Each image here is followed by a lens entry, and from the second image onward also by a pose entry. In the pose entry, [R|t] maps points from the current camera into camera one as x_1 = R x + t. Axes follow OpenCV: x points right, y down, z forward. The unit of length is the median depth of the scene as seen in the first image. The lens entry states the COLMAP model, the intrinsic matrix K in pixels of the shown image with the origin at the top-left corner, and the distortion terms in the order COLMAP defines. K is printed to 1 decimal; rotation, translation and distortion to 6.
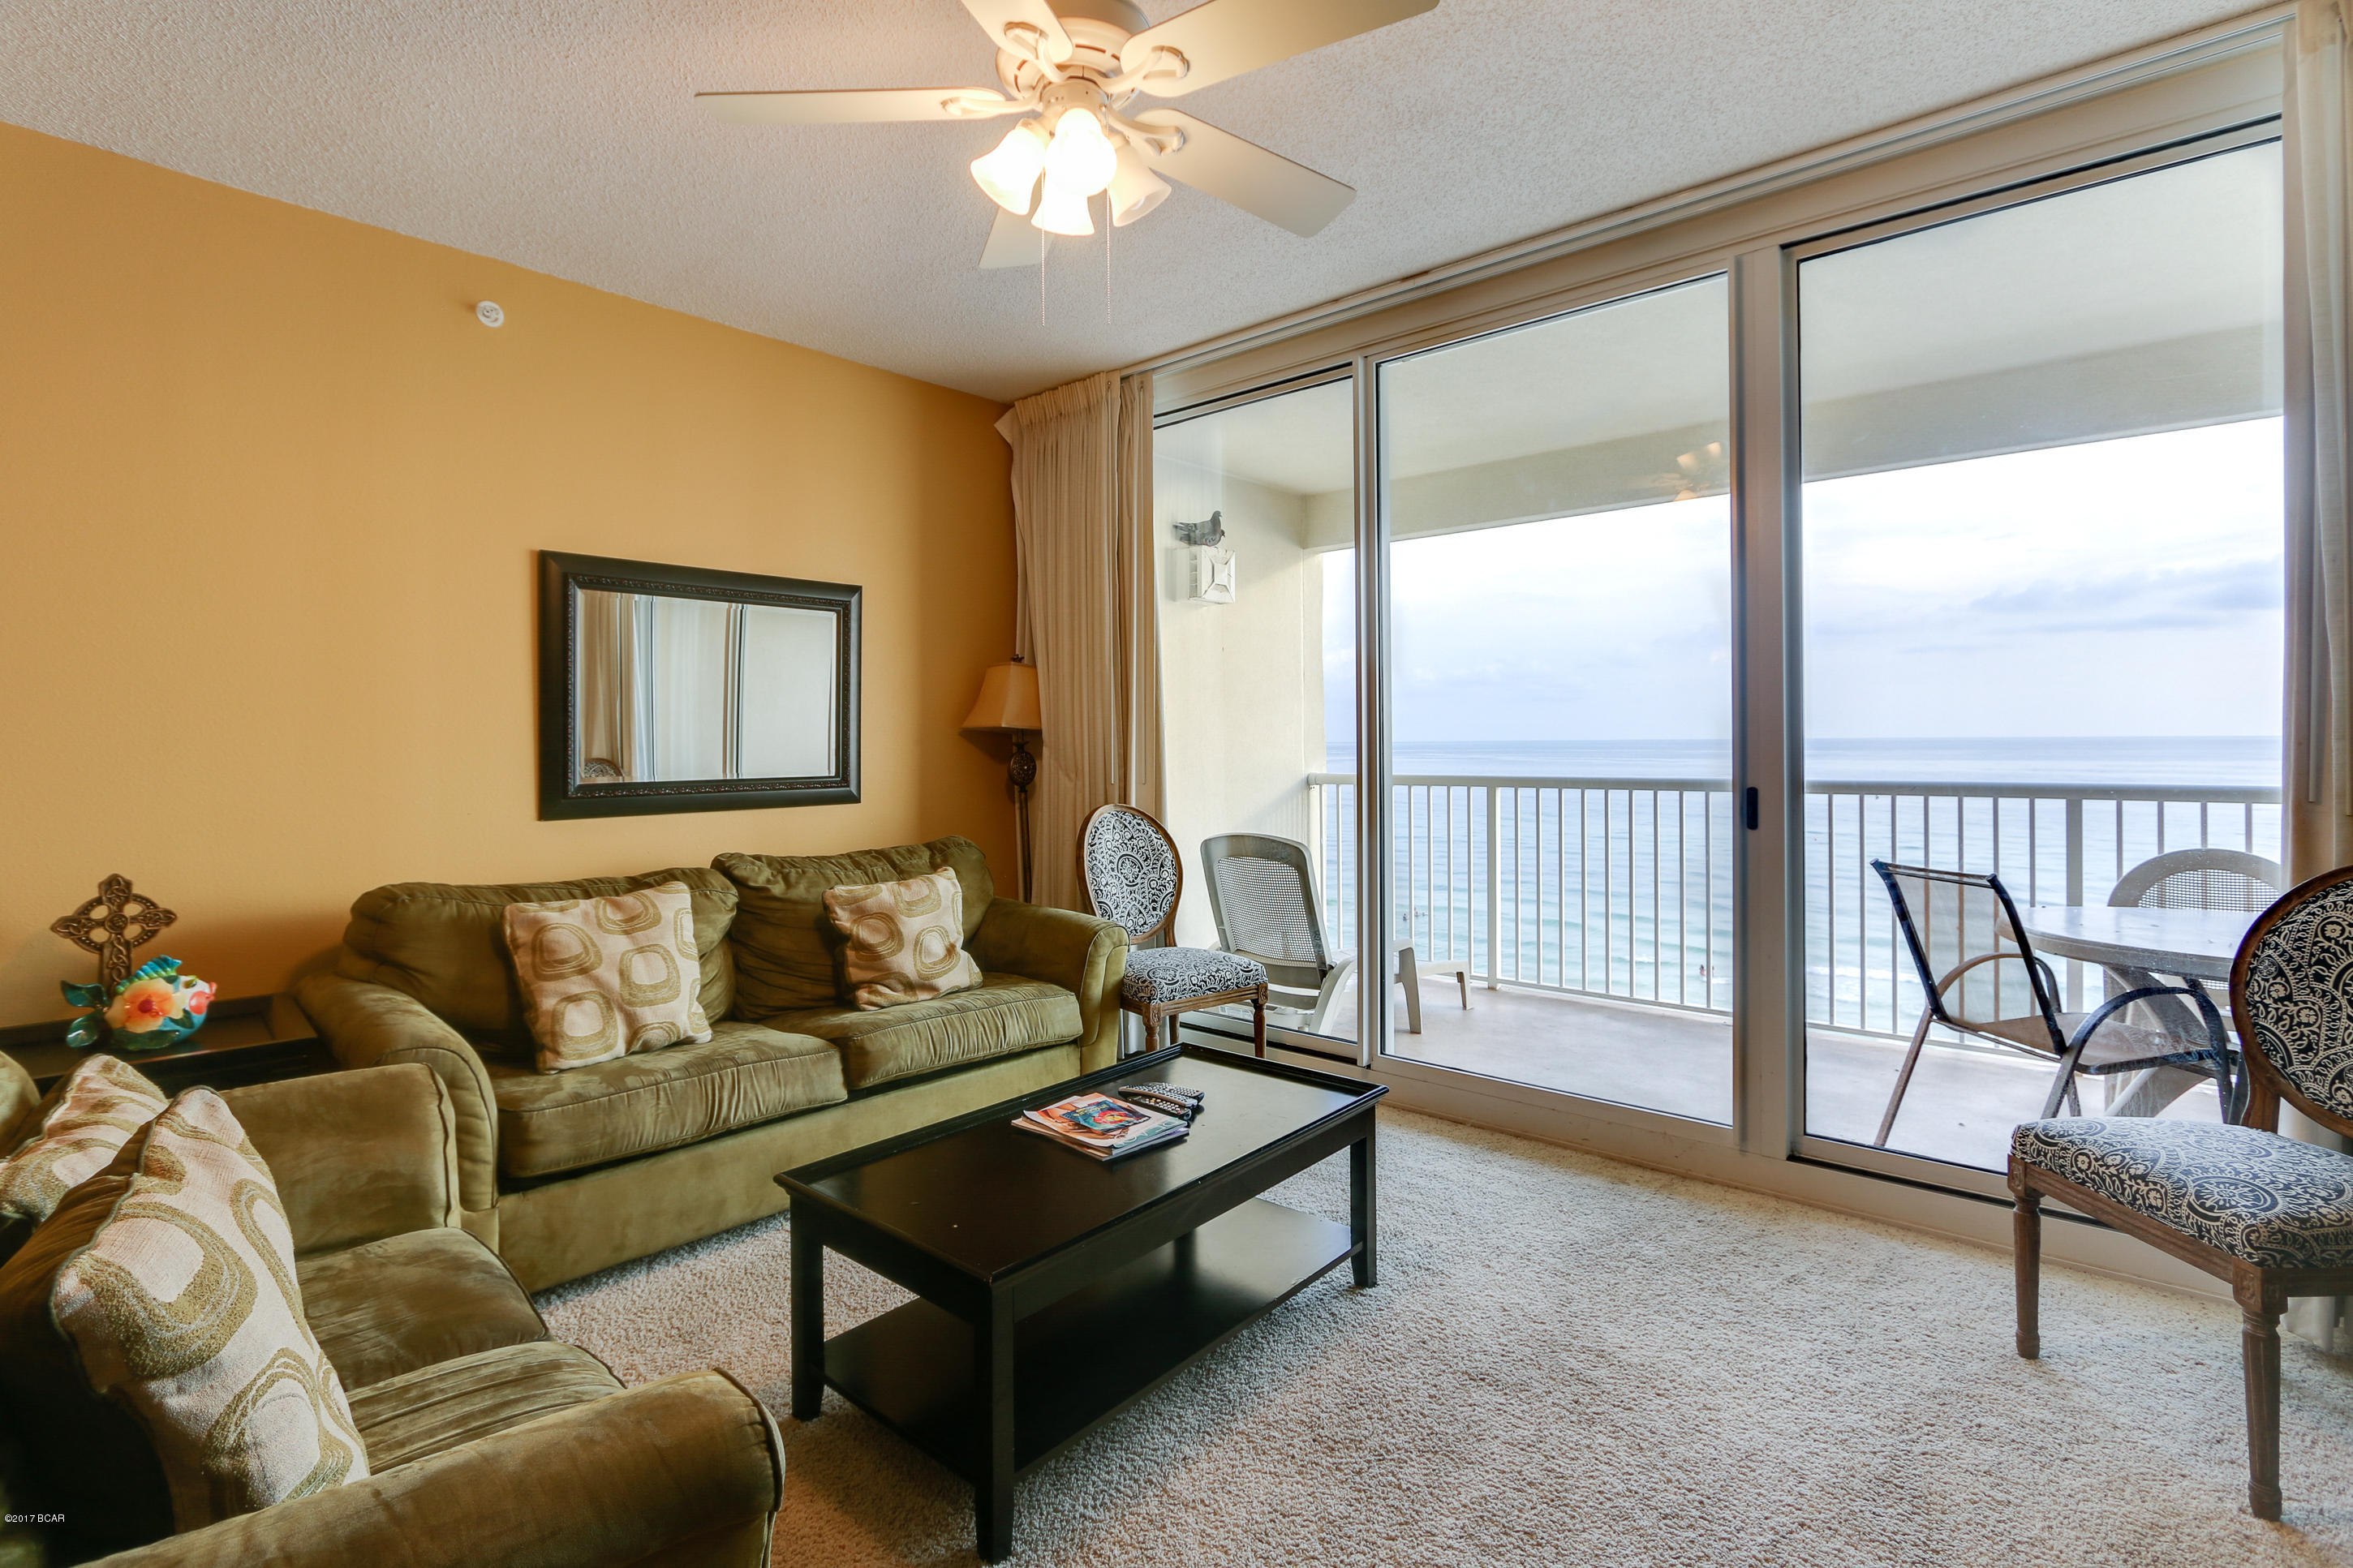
lens RADIAL K [[1139.9, 0, 1180.6], [0, 1139.9, 742.9], [0, 0, 1]] dist [-0.000825, 0.000347]
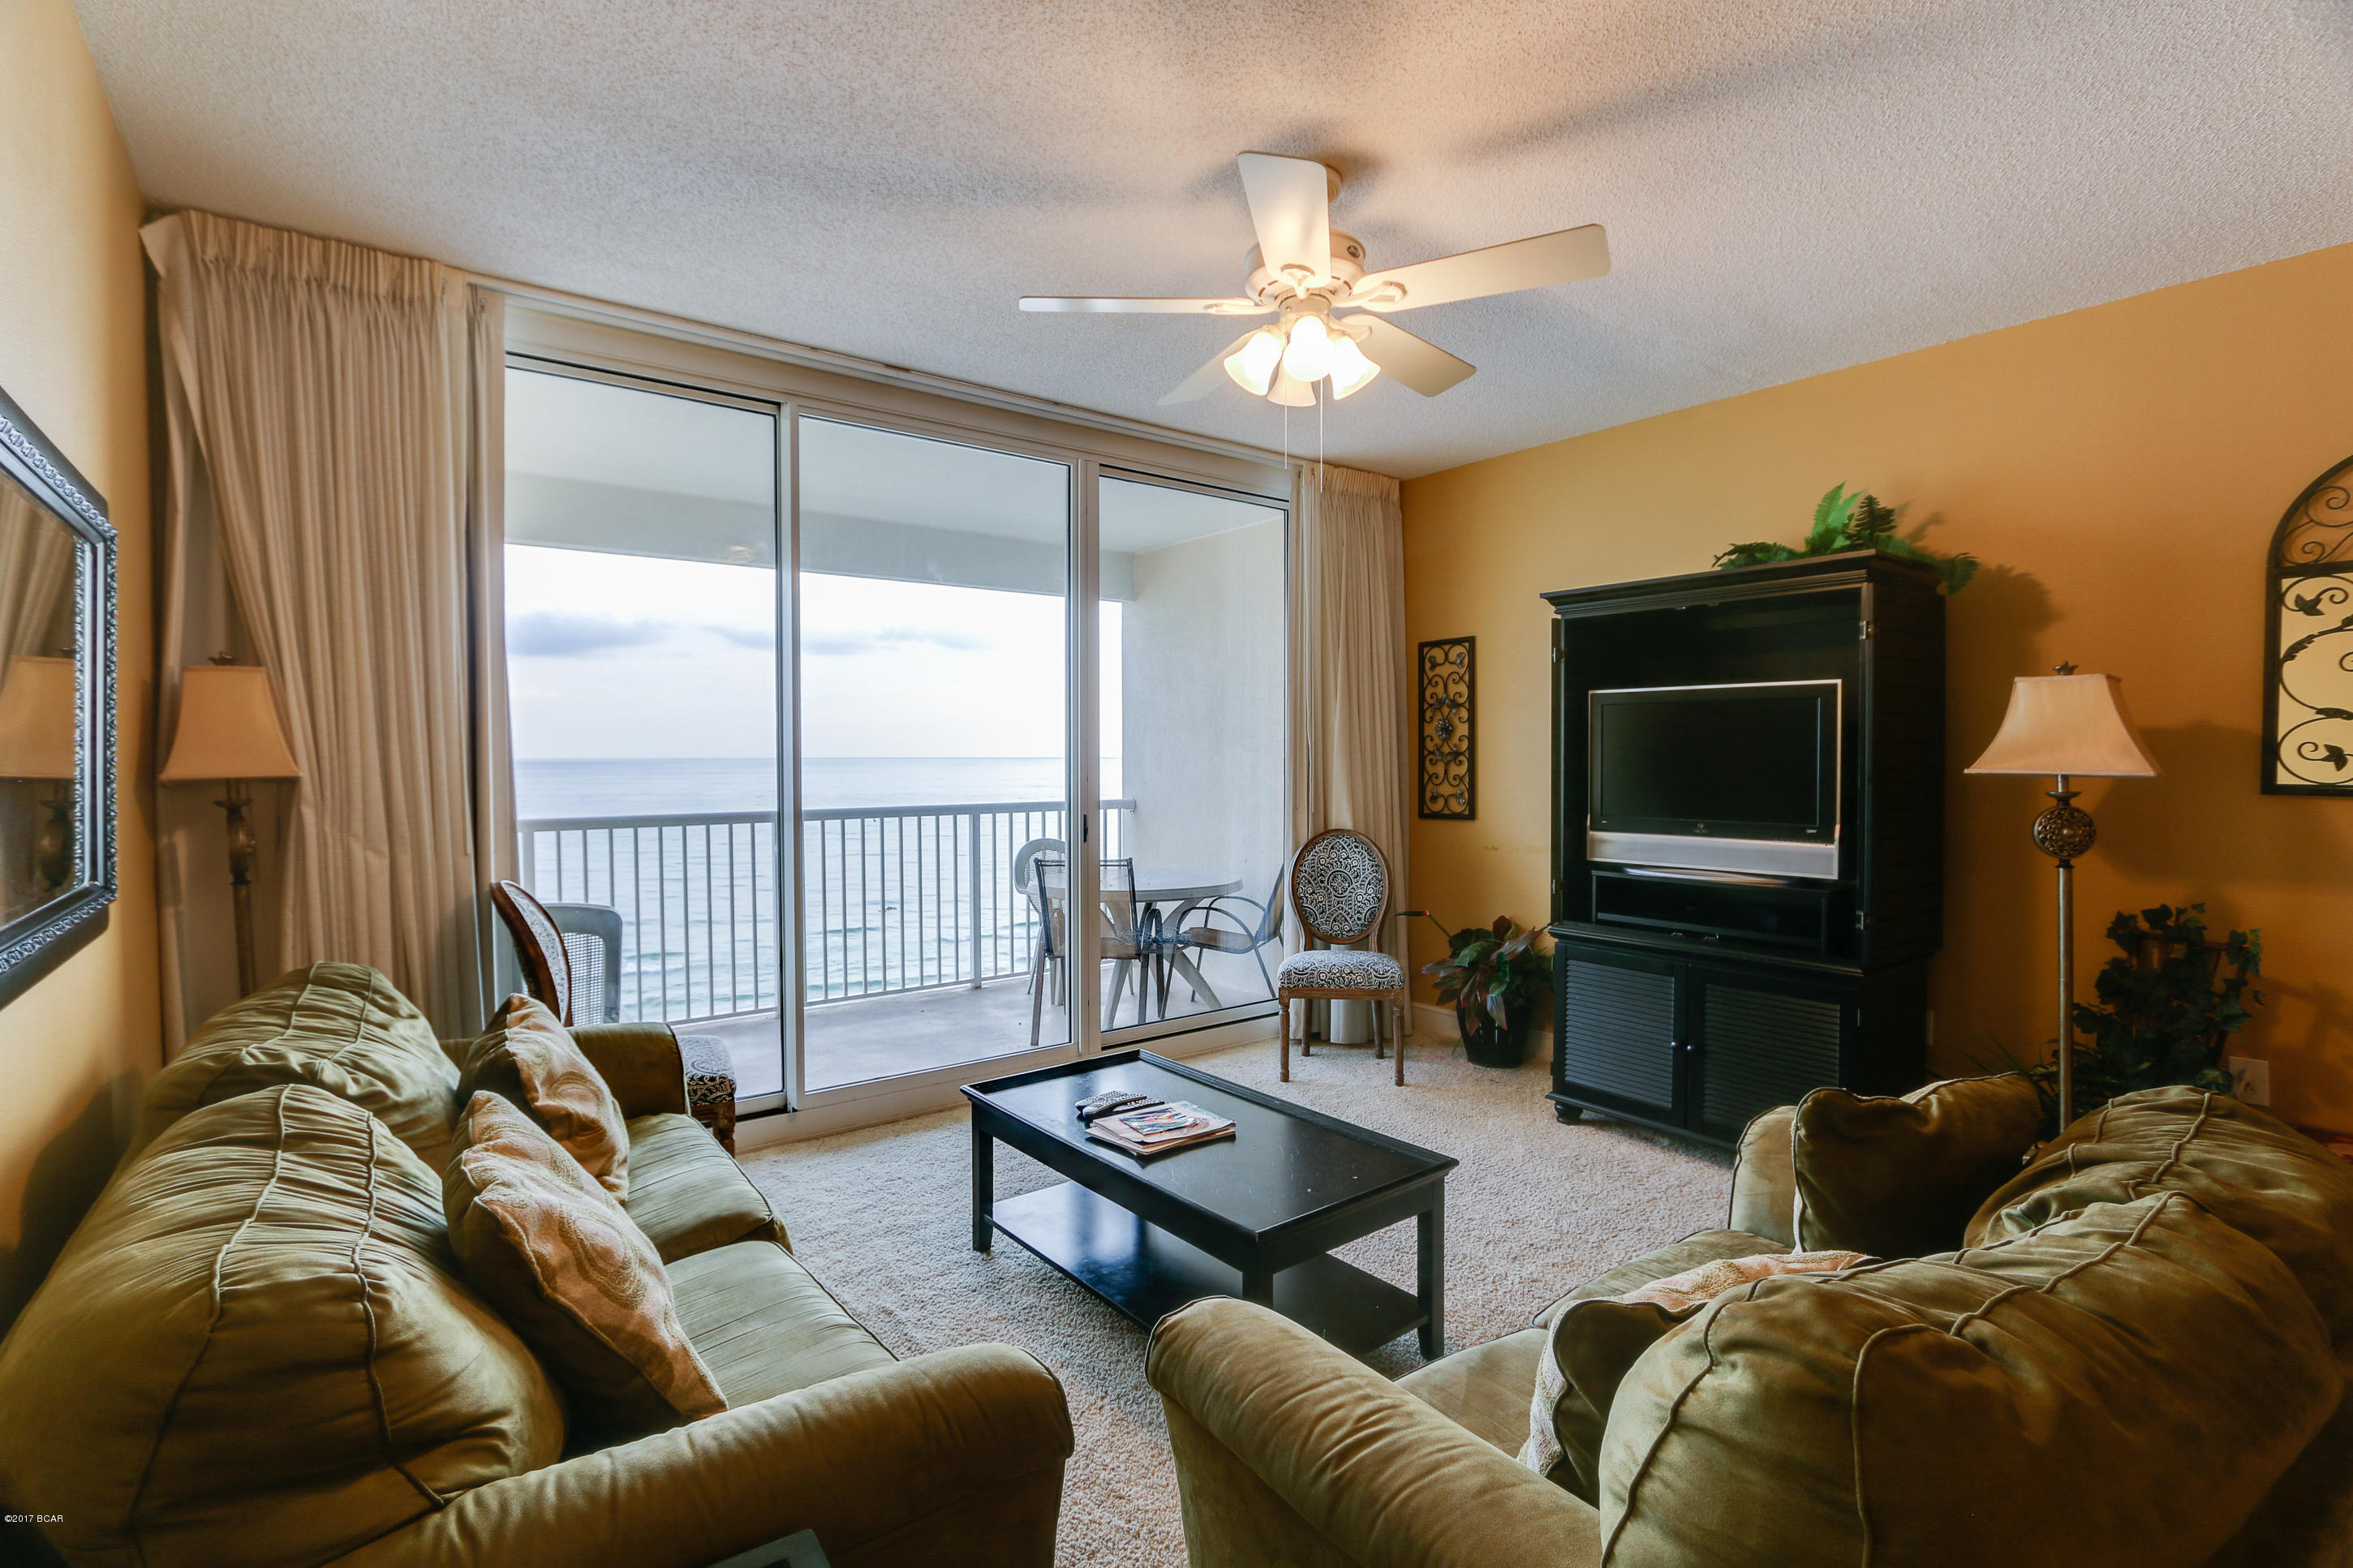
lens RADIAL K [[1119.8, 0, 1182.2], [0, 1119.8, 758.6], [0, 0, 1]] dist [-0.010610, 0.000781]
pose [[0.163954, 0.003380, 0.986462, -1.386028], [0.003236, 0.999987, -0.003965, -0.039469], [-0.986463, 0.003842, 0.163941, 0.924028]]
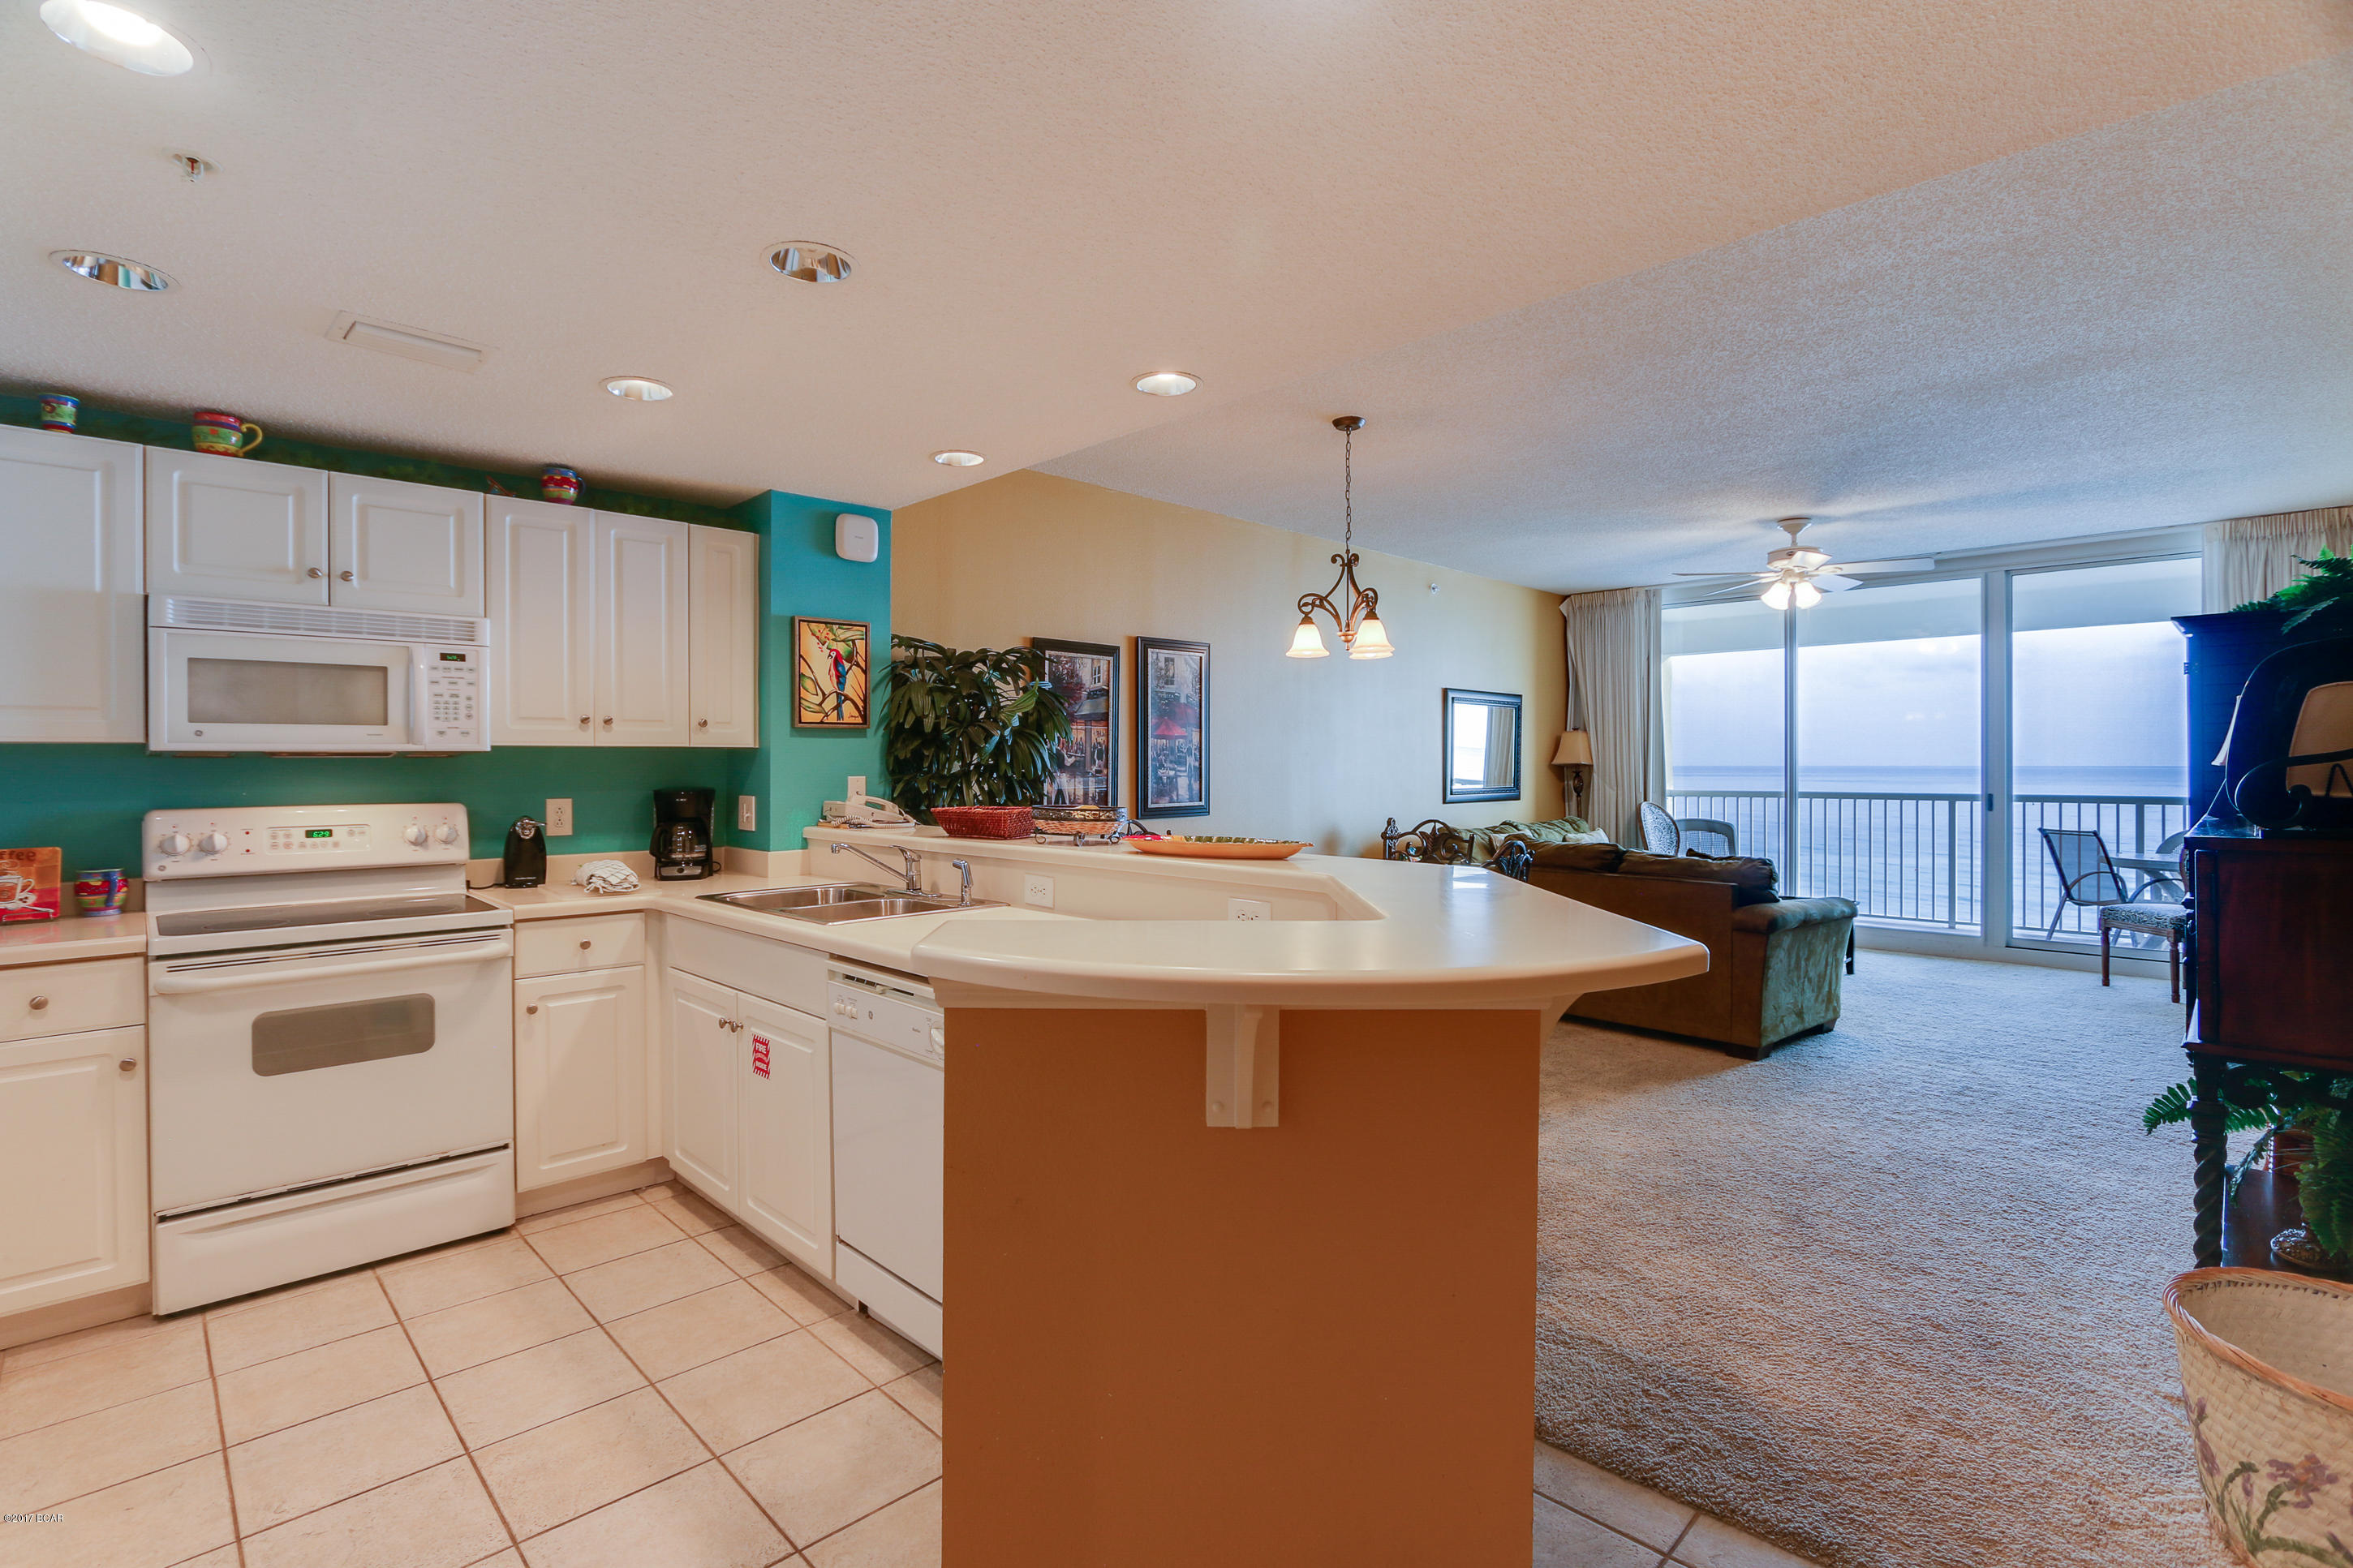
lens RADIAL K [[1122.5, 0, 1181.0], [0, 1122.5, 785.0], [0, 0, 1]] dist [-0.002063, 0.002042]
pose [[0.997888, 0.008965, -0.064334, -1.542509], [-0.007869, 0.999820, 0.017261, -0.009600], [0.064477, -0.016719, 0.997779, -2.154377]]
